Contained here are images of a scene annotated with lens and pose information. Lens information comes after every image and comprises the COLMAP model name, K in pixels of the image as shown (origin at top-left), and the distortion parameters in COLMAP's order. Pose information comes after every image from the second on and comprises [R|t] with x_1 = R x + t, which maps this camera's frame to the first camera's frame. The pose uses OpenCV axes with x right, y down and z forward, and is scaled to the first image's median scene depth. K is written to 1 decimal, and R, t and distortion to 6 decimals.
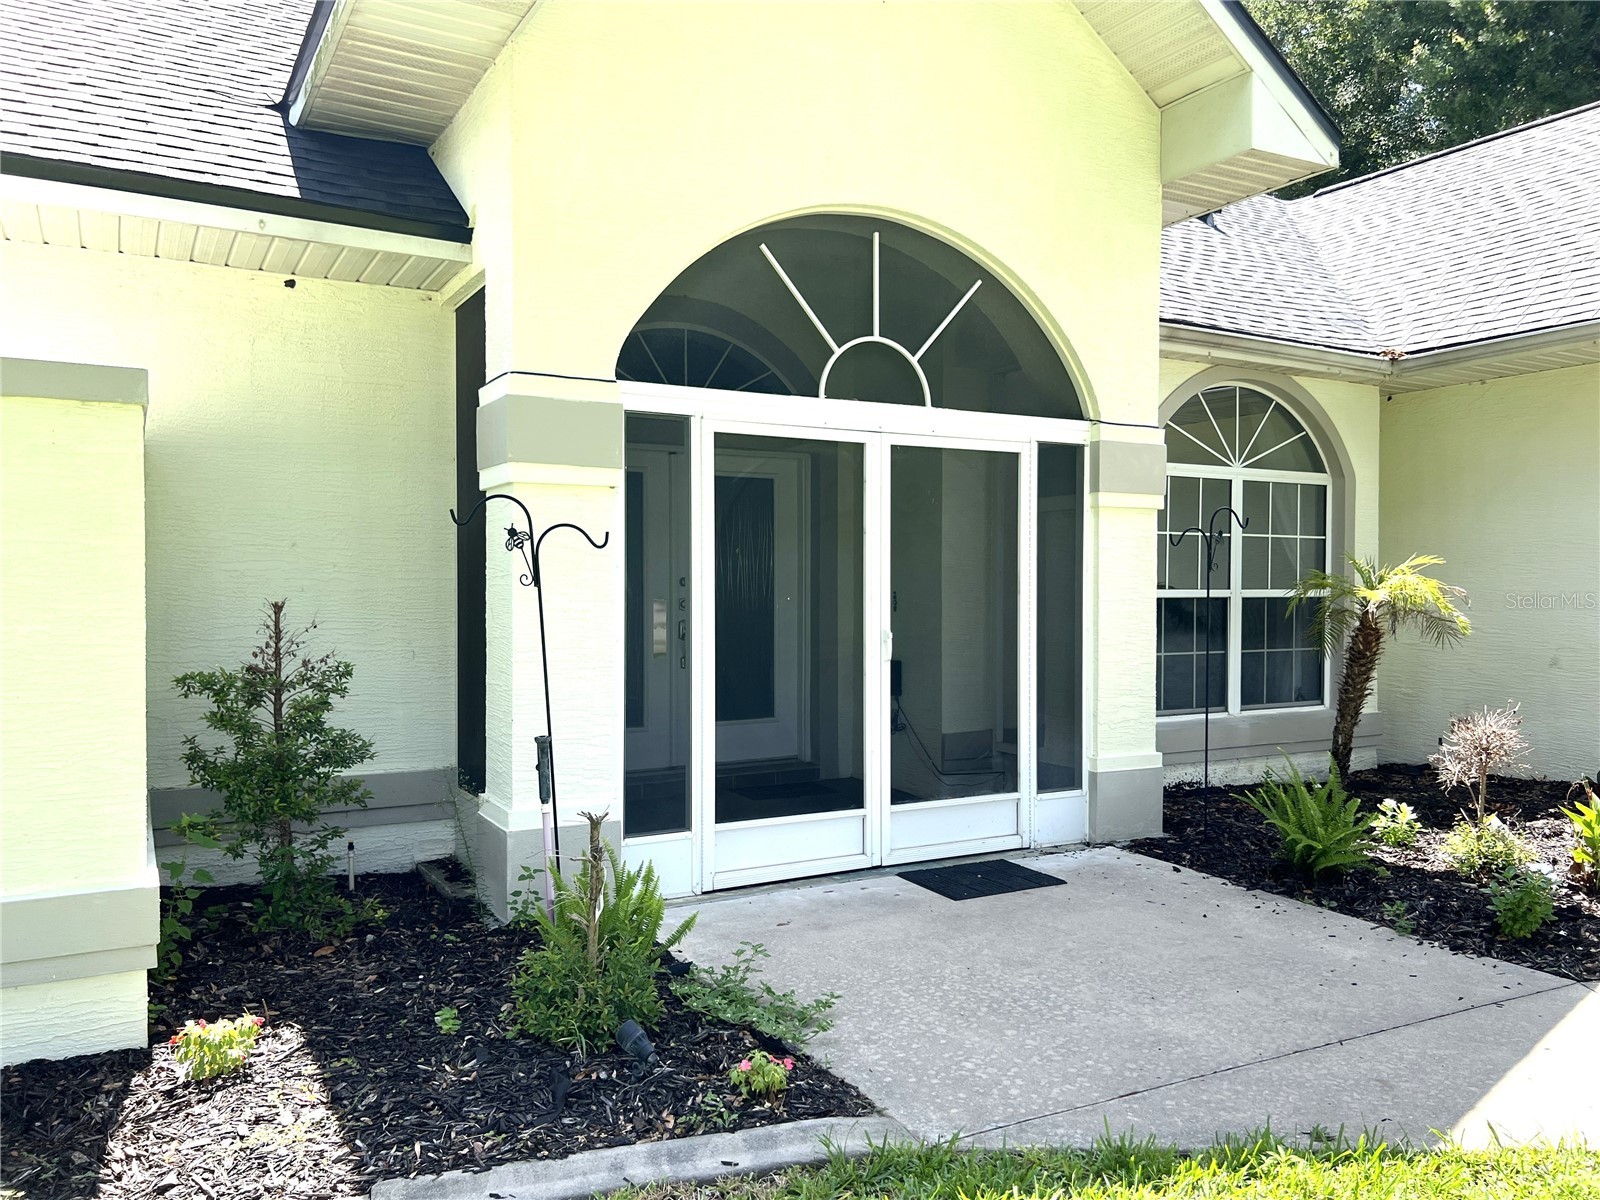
lens RADIAL K [[1214.6, 0, 794.4], [0, 1214.6, 605.9], [0, 0, 1]] dist [0.017680, -0.000858]
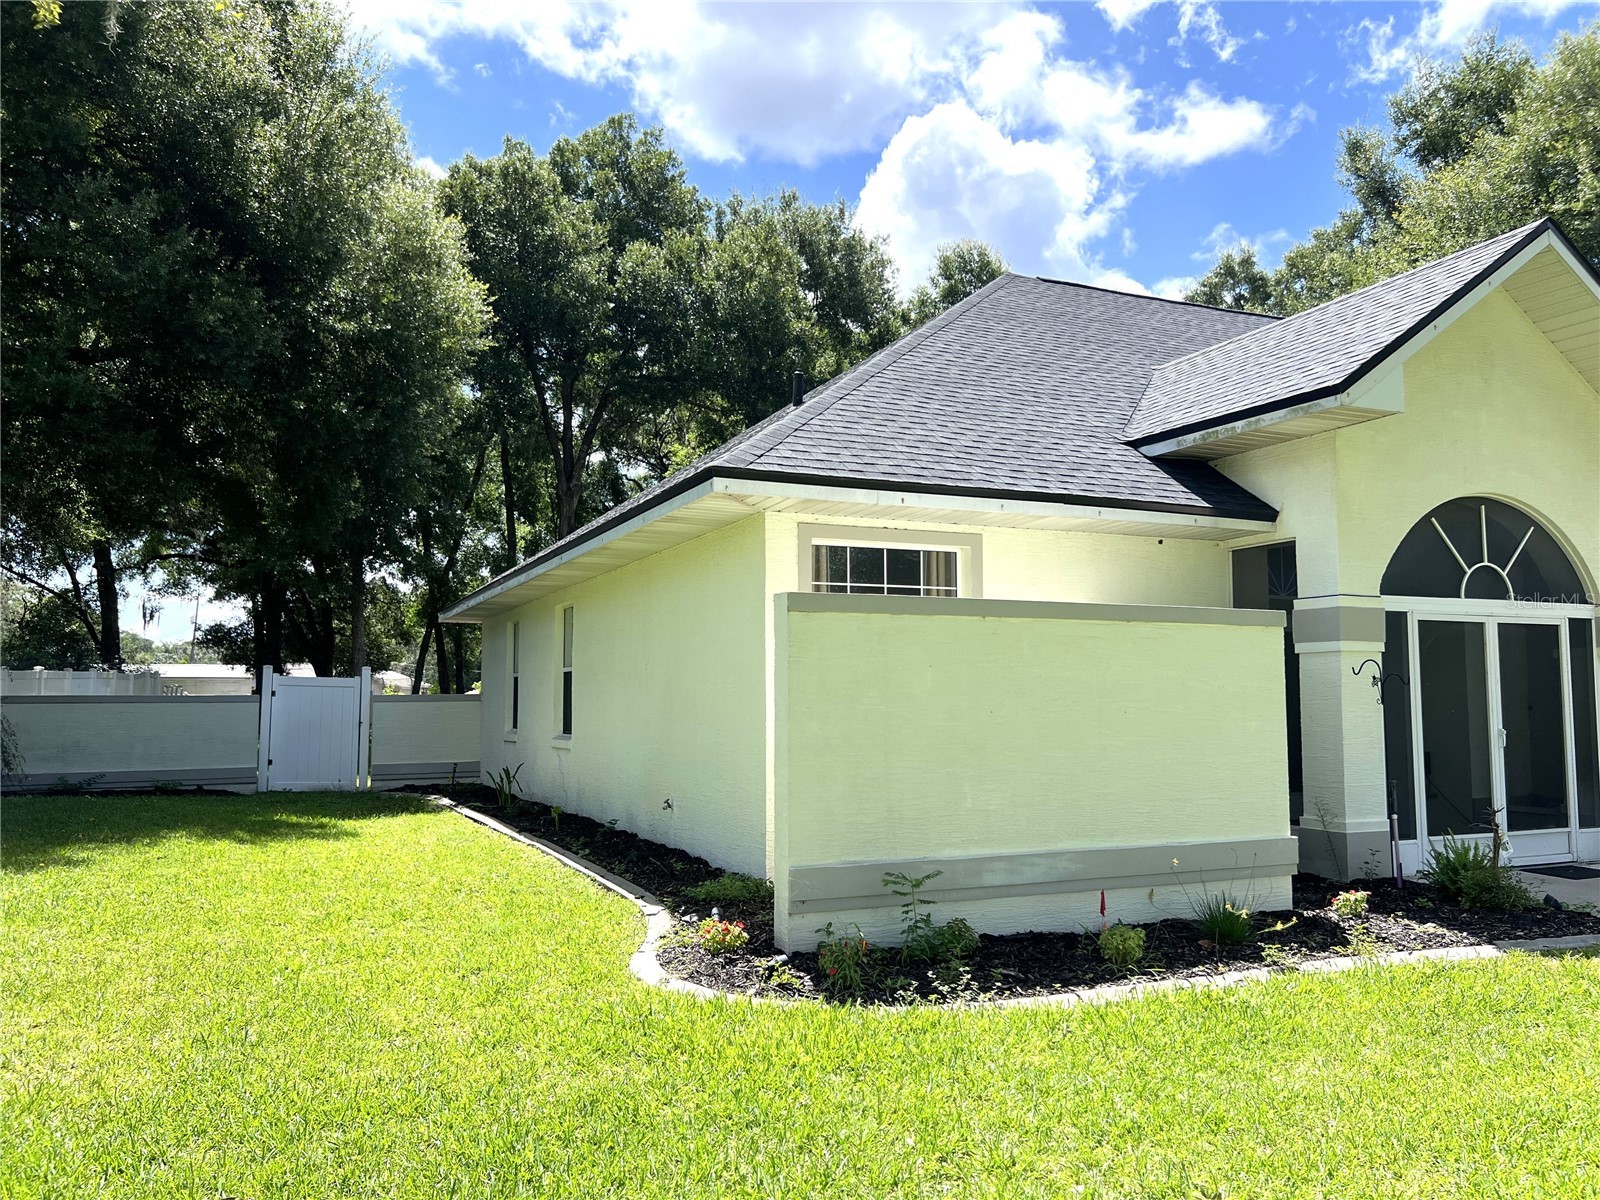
lens RADIAL K [[1214.6, 0, 804.4], [0, 1214.6, 592.2], [0, 0, 1]] dist [0.017680, -0.000858]
pose [[0.995463, -0.014191, -0.094080, -0.768107], [0.003723, 0.993867, -0.110522, 0.015096], [0.095072, 0.109670, 0.989411, -0.868126]]
